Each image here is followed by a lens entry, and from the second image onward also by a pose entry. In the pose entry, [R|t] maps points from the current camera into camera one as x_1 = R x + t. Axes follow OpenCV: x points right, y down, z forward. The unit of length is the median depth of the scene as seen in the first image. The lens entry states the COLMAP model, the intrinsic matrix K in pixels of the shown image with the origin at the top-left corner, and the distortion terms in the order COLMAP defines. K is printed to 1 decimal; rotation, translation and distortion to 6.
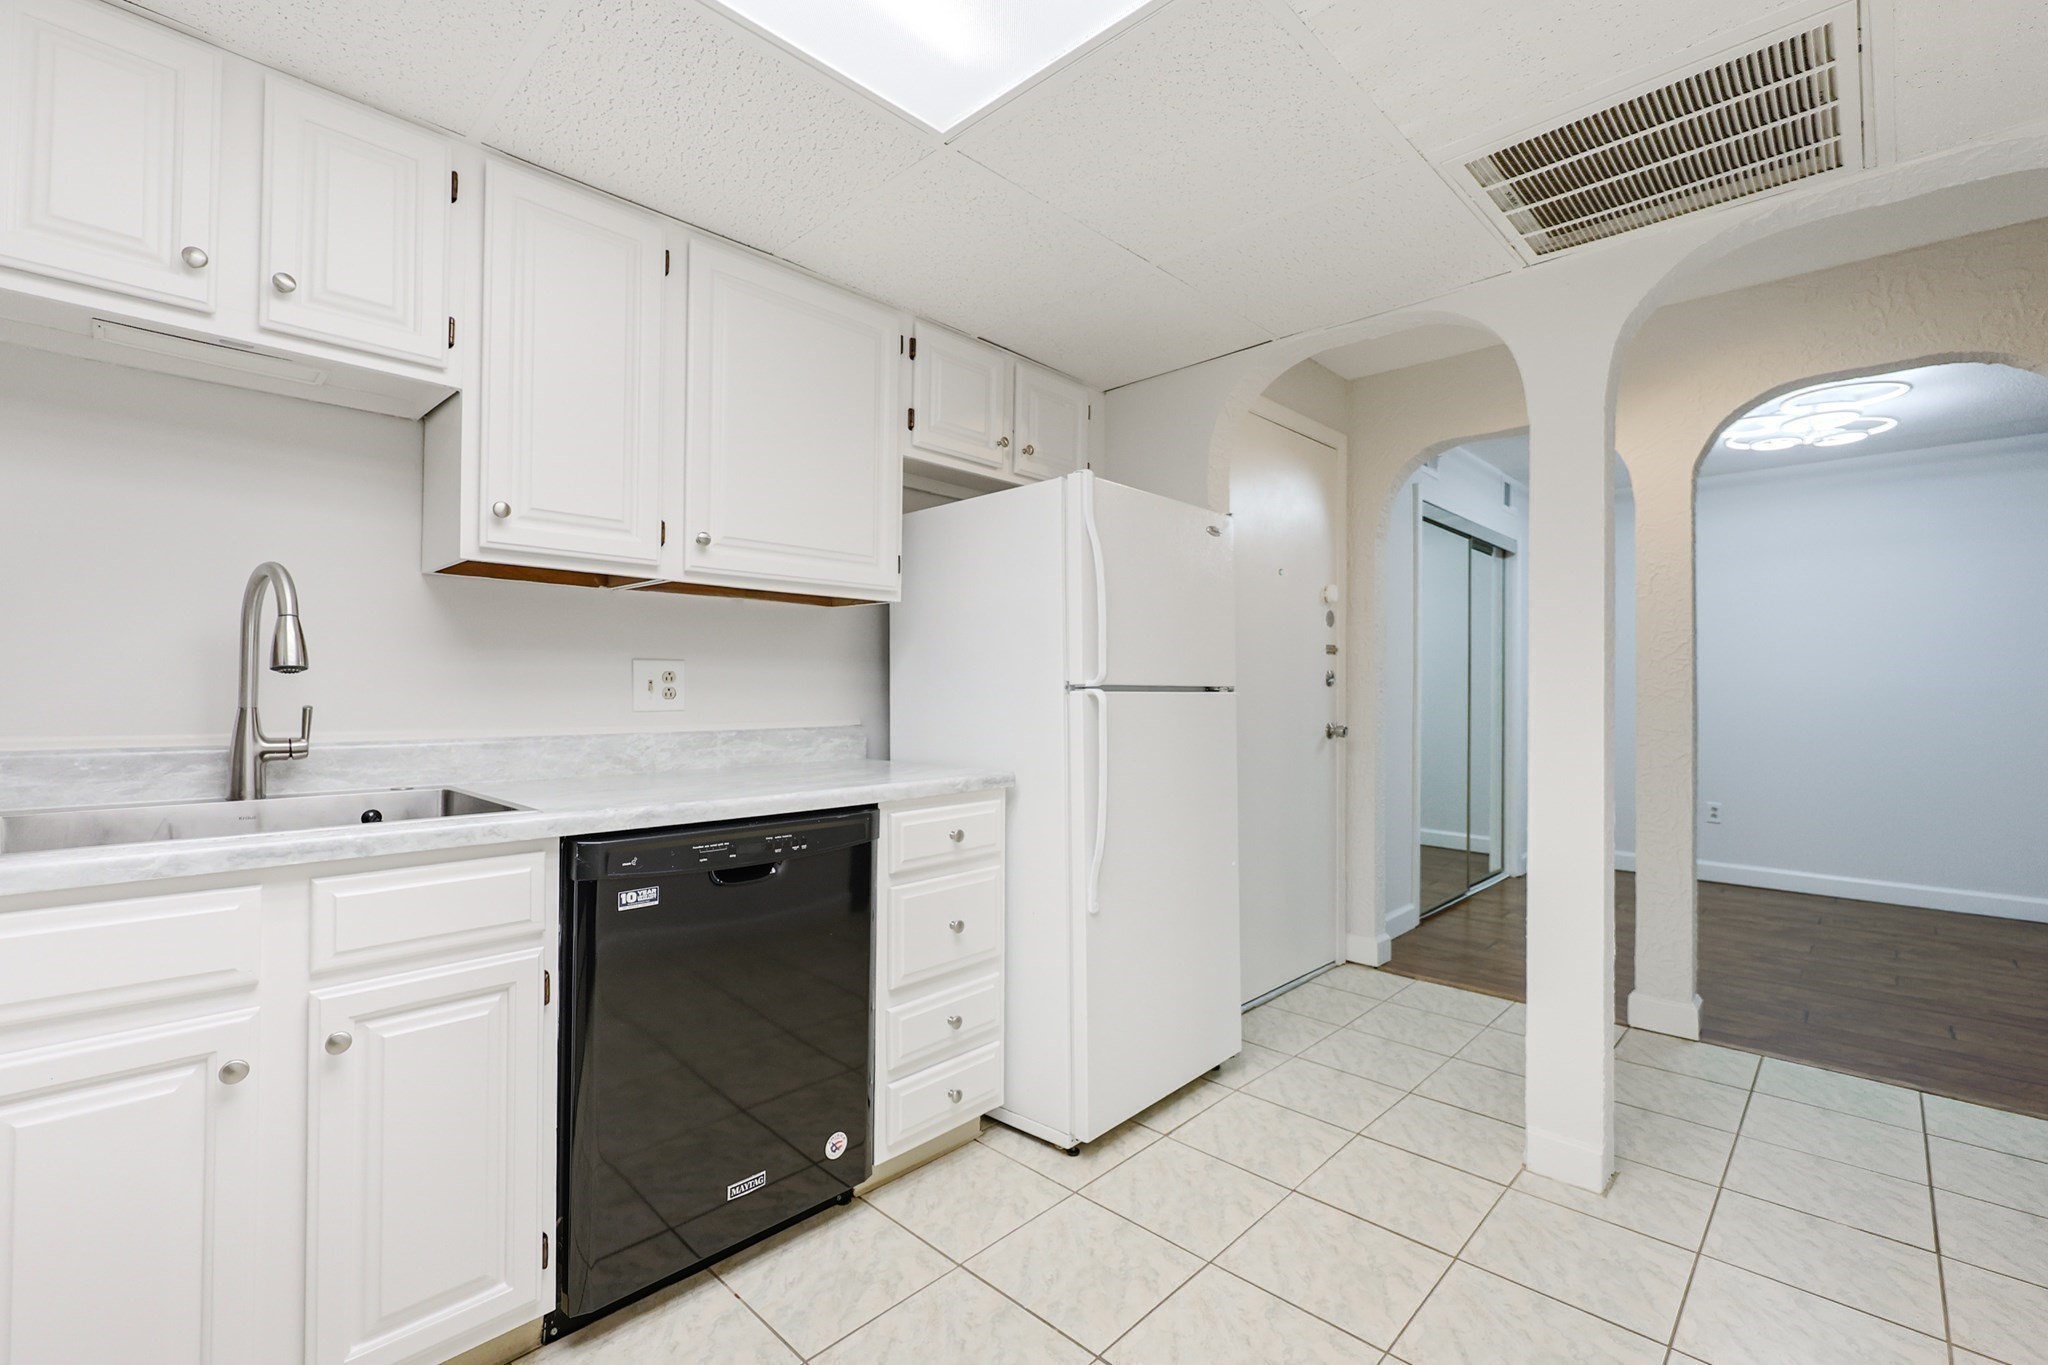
lens RADIAL K [[866.0, 0, 1031.2], [0, 866.0, 683.1], [0, 0, 1]] dist [-0.001172, -0.000196]
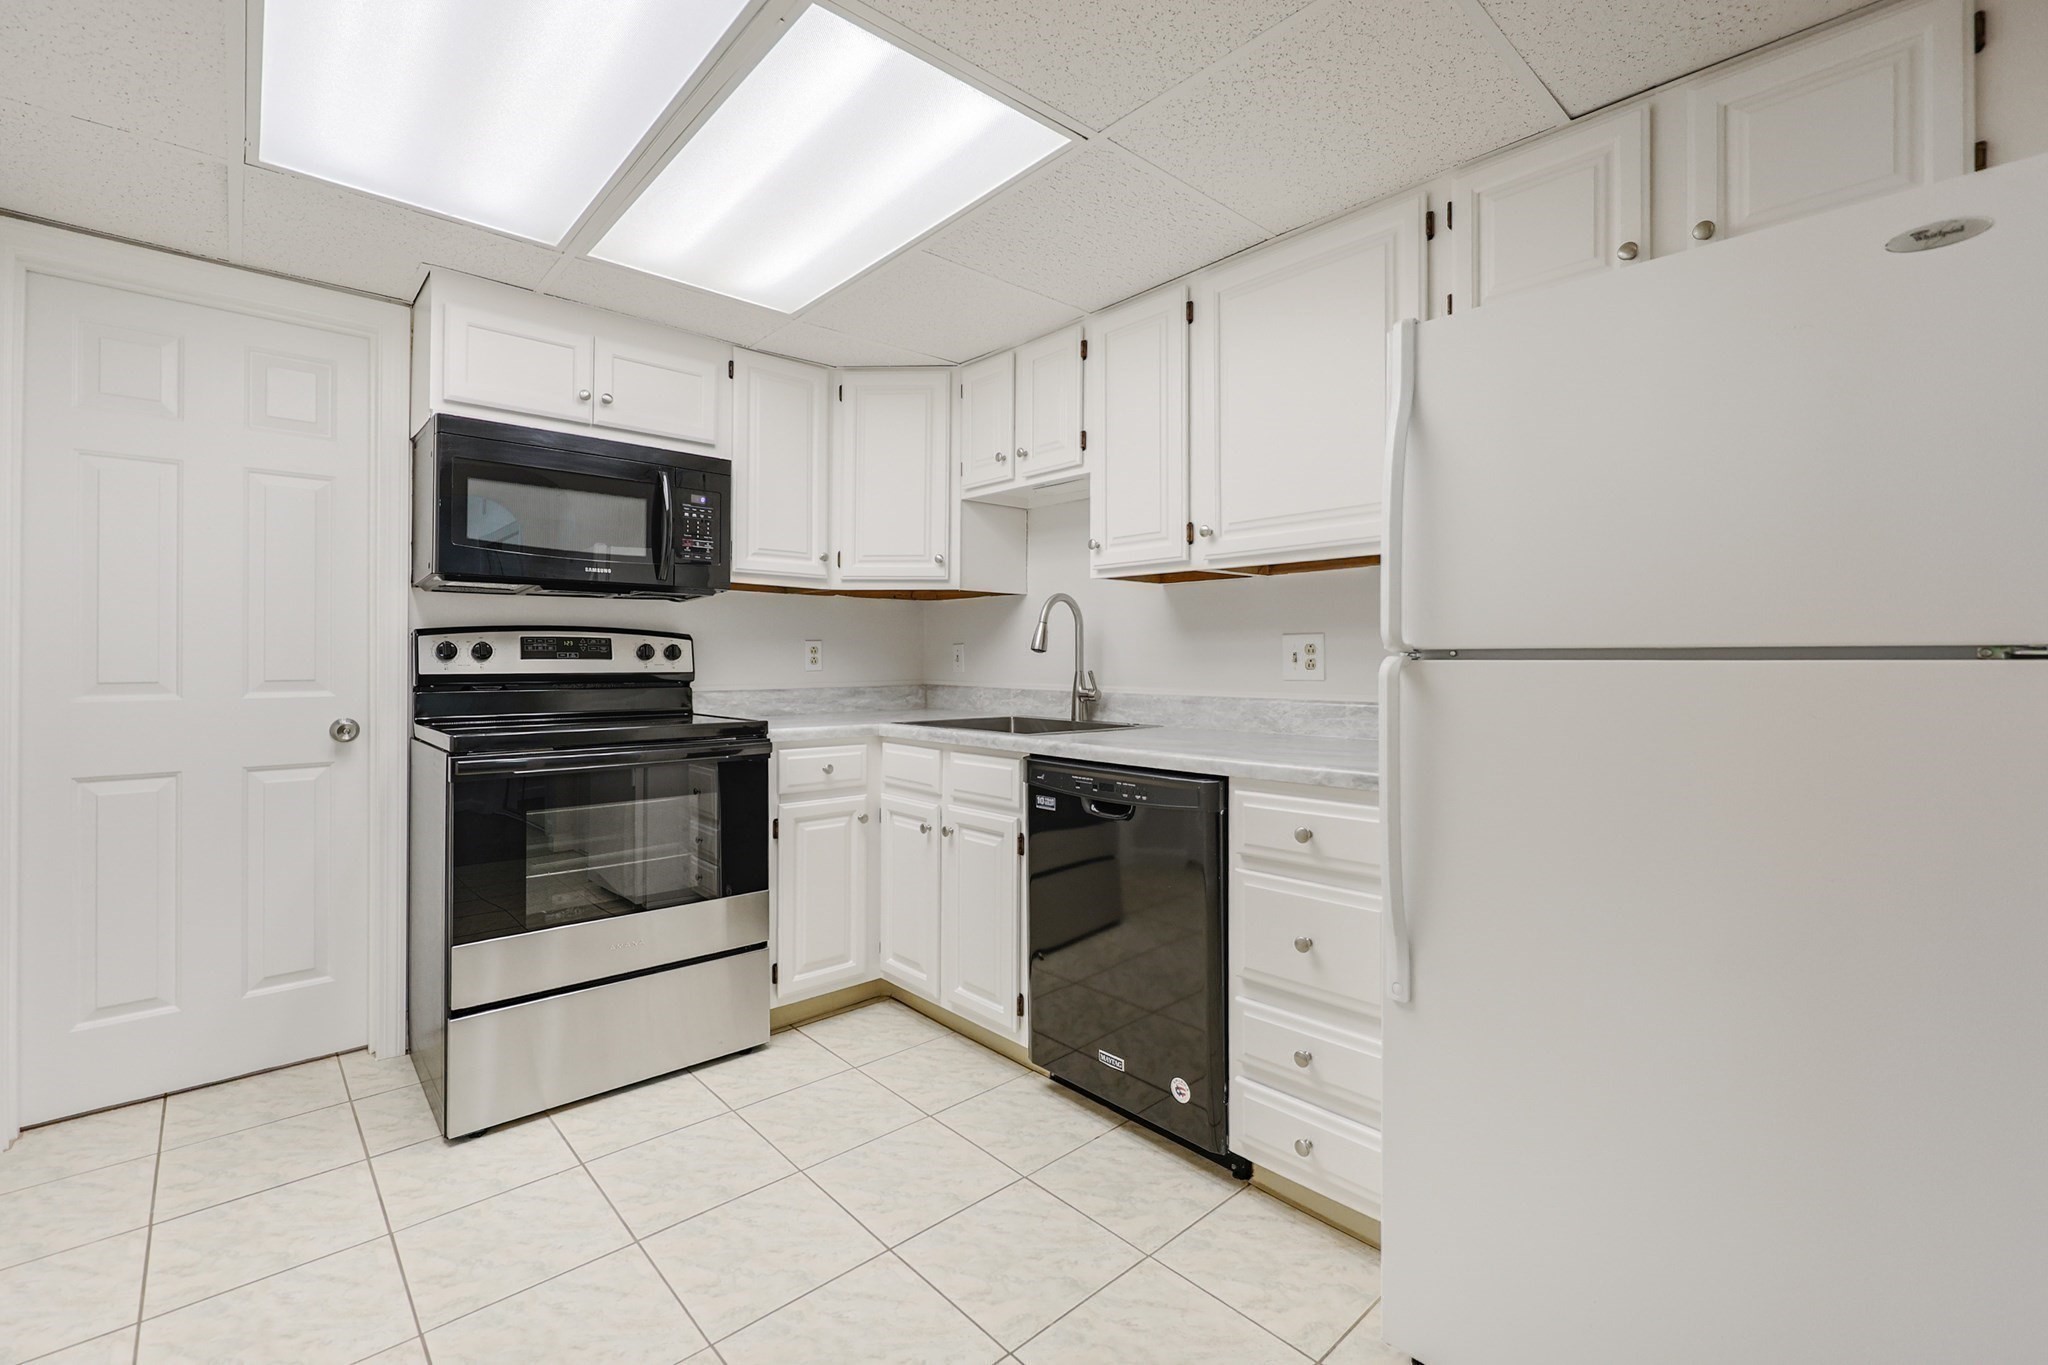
lens RADIAL K [[913.5, 0, 1081.7], [0, 913.5, 659.3], [0, 0, 1]] dist [-0.001638, -0.000109]
pose [[-0.039824, -0.006563, -0.999185, 0.869328], [0.005943, 0.999959, -0.006805, 0.013595], [0.999189, -0.006209, -0.039784, 0.895512]]
